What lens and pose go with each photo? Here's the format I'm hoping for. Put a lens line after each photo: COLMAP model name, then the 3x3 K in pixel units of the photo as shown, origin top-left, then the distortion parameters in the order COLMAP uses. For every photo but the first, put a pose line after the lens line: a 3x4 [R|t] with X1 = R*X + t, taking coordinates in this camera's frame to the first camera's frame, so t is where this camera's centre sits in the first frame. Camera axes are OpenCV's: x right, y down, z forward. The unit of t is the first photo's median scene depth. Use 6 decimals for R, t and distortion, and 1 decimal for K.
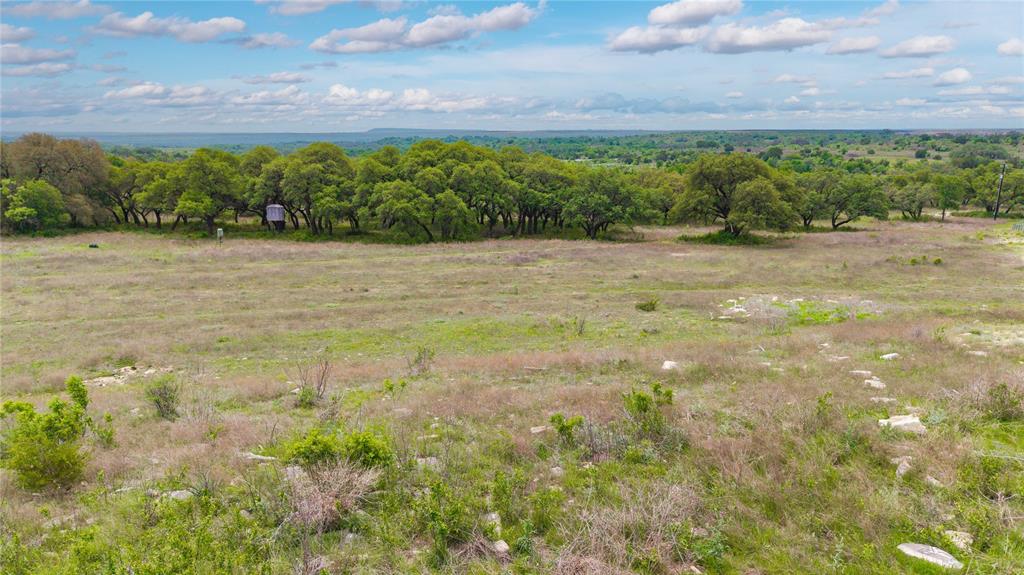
lens RADIAL K [[694.0, 0, 482.1], [0, 694.0, 263.8], [0, 0, 1]] dist [0.138046, -0.131399]
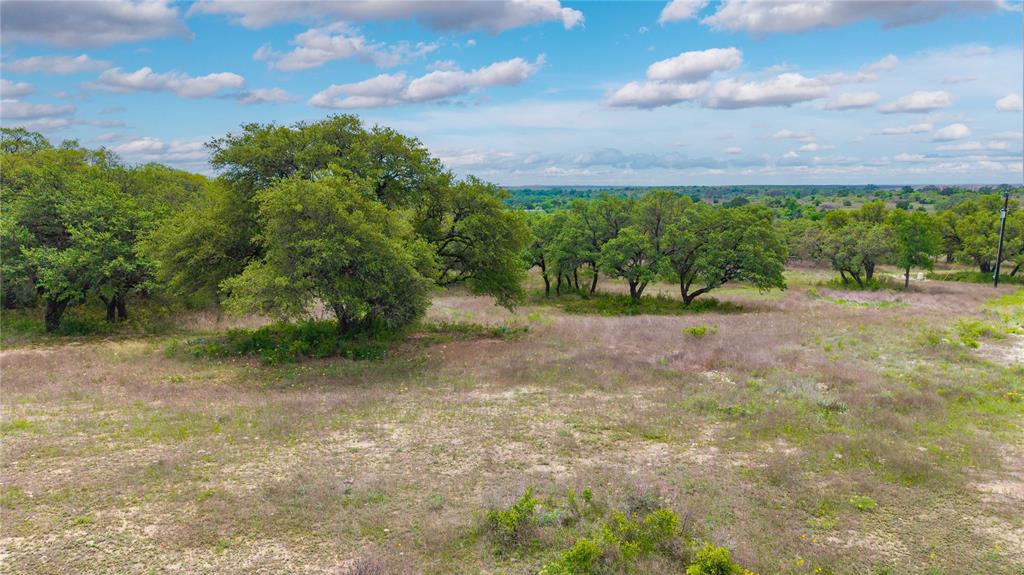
lens RADIAL K [[718.0, 0, 512.0], [0, 718.0, 287.5], [0, 0, 1]] dist [-0.001859, 0.004704]
pose [[0.999360, 0.006582, 0.035160, 0.119189], [-0.004797, 0.998706, -0.050638, -0.011568], [-0.035448, 0.050437, 0.998098, 0.171444]]
